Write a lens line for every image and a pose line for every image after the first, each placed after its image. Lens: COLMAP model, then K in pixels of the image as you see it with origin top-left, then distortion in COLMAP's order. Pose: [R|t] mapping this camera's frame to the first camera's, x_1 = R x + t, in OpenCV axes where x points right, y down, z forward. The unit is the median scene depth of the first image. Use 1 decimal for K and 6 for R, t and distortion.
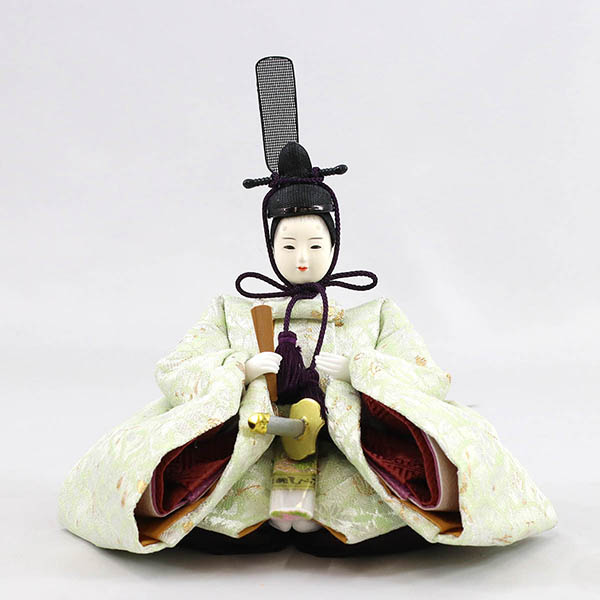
lens RADIAL K [[3425.1, 0, 300.0], [0, 3425.1, 300.0], [0, 0, 1]] dist [-0.241311, 10.762277]
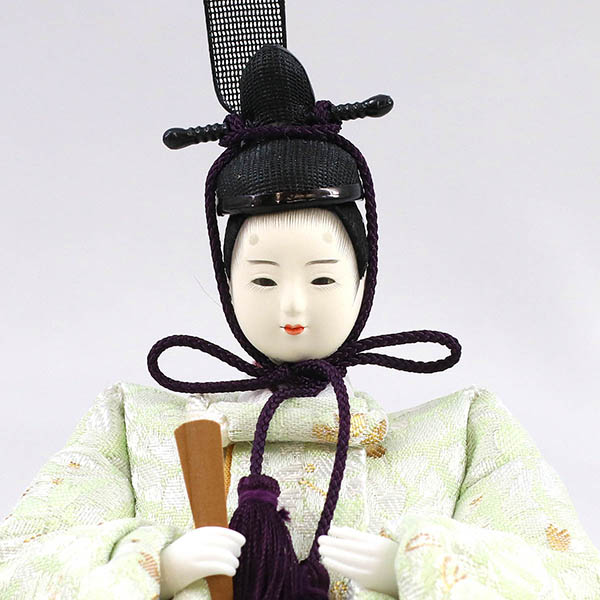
lens RADIAL K [[4412.0, 0, 300.0], [0, 4412.0, 300.0], [0, 0, 1]] dist [-0.474765, 10.479143]
pose [[0.999706, -0.007197, -0.023169, 0.015009], [0.008051, 0.999283, 0.036986, -0.034432], [0.022886, -0.037161, 0.999047, 0.420759]]
